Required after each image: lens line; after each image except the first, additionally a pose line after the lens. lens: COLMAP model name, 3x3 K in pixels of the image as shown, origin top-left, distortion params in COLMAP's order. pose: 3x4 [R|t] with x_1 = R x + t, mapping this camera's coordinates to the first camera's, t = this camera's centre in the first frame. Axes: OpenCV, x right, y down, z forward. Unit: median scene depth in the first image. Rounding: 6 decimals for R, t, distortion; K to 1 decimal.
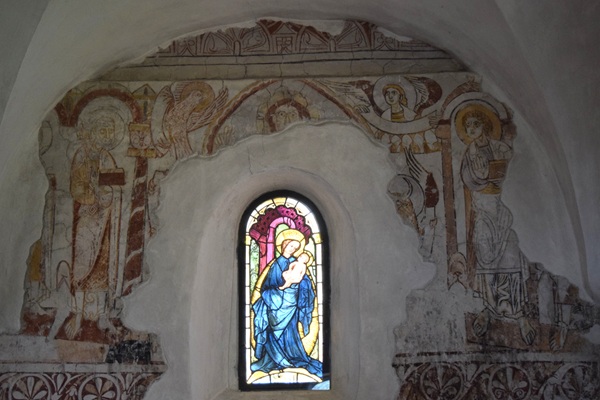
lens RADIAL K [[882.5, 0, 300.7], [0, 882.5, 200.3], [0, 0, 1]] dist [-0.010941, 0.000000]
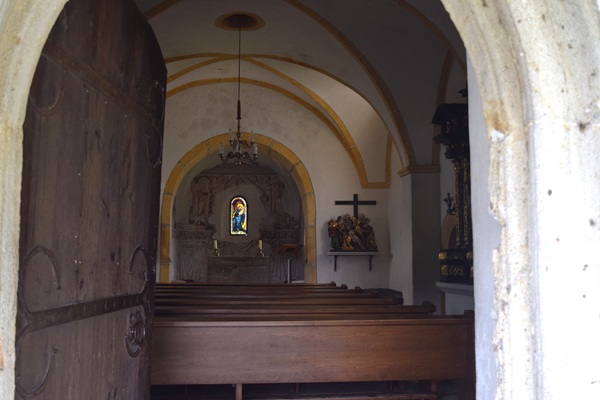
lens RADIAL K [[641.5, 0, 299.8], [0, 641.5, 200.4], [0, 0, 1]] dist [-0.077388, 0.000000]
pose [[0.995828, 0.023022, 0.088296, 0.002648], [-0.034840, 0.990268, 0.134742, -0.504273], [-0.084335, -0.137256, 0.986939, -2.692867]]
